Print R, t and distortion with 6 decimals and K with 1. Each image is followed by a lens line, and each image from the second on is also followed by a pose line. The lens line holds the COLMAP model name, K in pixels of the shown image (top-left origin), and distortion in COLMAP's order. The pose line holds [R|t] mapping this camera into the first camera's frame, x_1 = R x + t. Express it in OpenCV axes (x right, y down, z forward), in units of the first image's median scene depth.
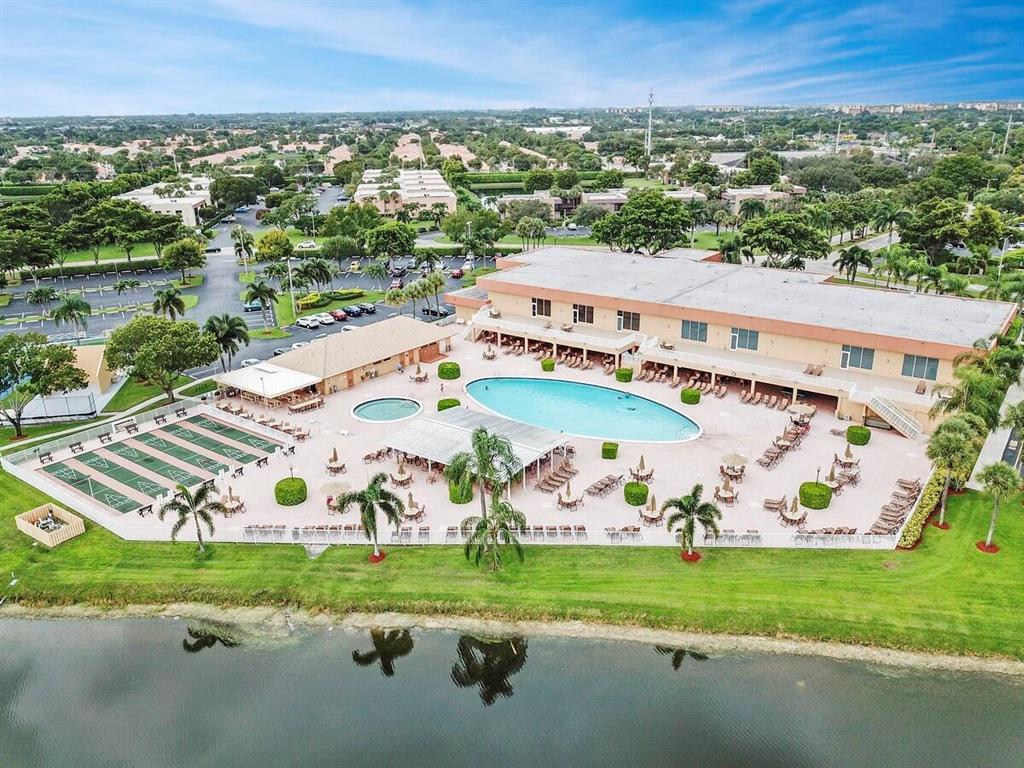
lens RADIAL K [[780.3, 0, 512.0], [0, 780.3, 384.0], [0, 0, 1]] dist [0.050012, -0.087897]
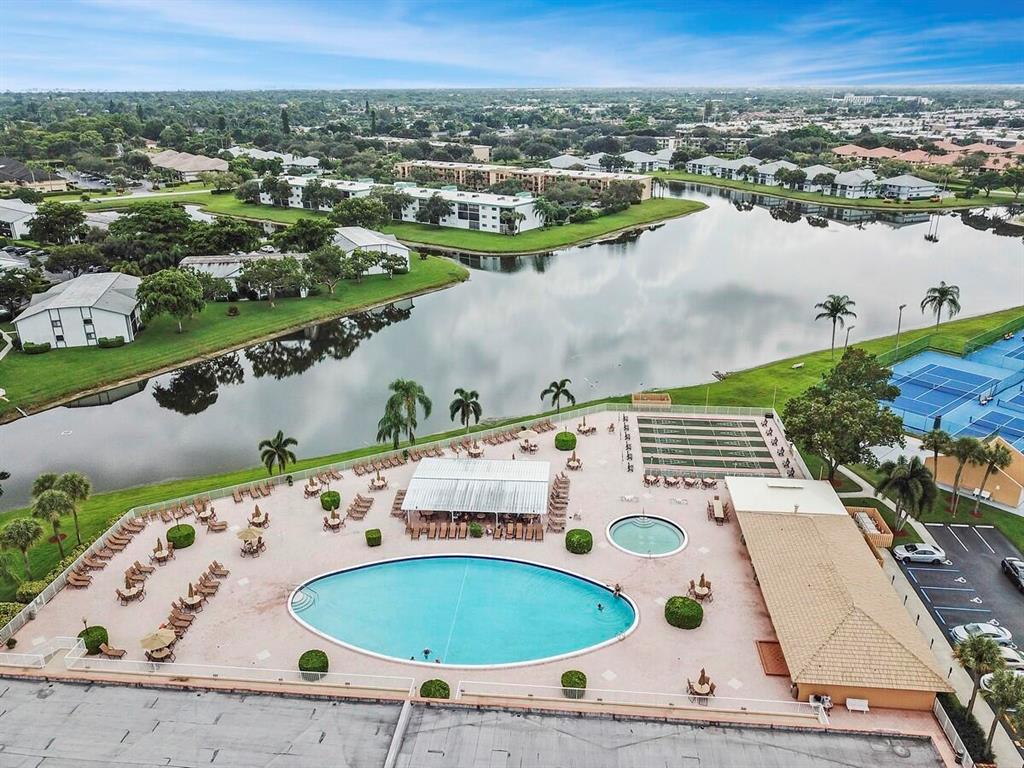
lens RADIAL K [[780.3, 0, 512.0], [0, 780.3, 384.0], [0, 0, 1]] dist [0.050012, -0.087897]
pose [[-0.851277, 0.202296, -0.484153, 0.395500], [-0.156968, 0.782260, 0.602851, -0.664119], [0.500688, 0.589190, -0.634166, 1.506246]]
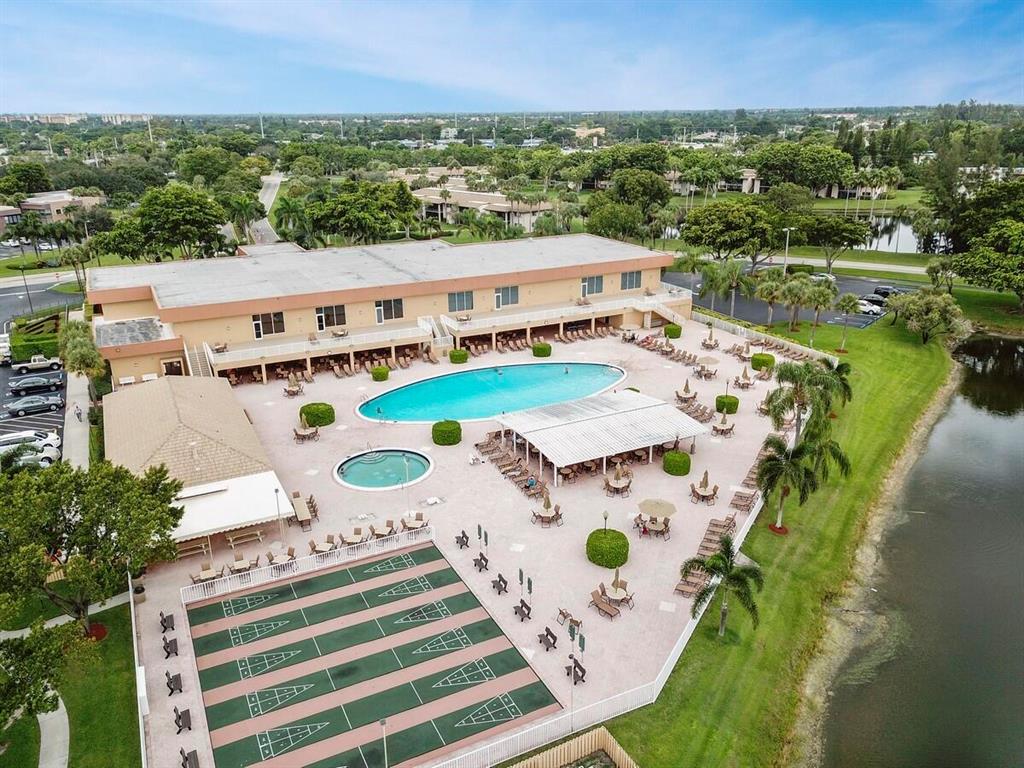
lens RADIAL K [[784.0, 0, 514.6], [0, 784.0, 397.9], [0, 0, 1]] dist [0.027685, -0.000279]
pose [[0.441703, -0.297551, 0.846382, -0.764579], [0.297510, 0.938597, 0.174708, -0.130129], [-0.846396, 0.174638, 0.503105, 0.566219]]
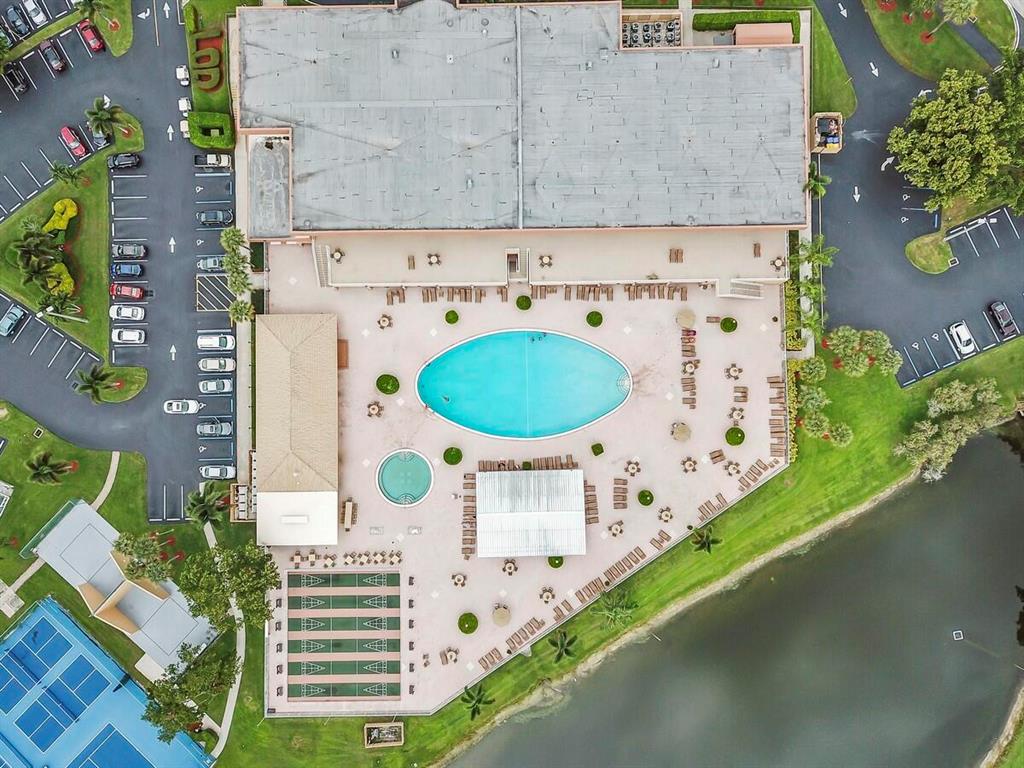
lens RADIAL K [[780.3, 0, 512.0], [0, 780.3, 384.0], [0, 0, 1]] dist [0.050012, -0.087897]
pose [[0.792060, -0.610060, 0.021620, 0.040707], [0.205646, 0.300008, 0.931507, -1.224067], [-0.574762, -0.733363, 0.363081, 0.613101]]
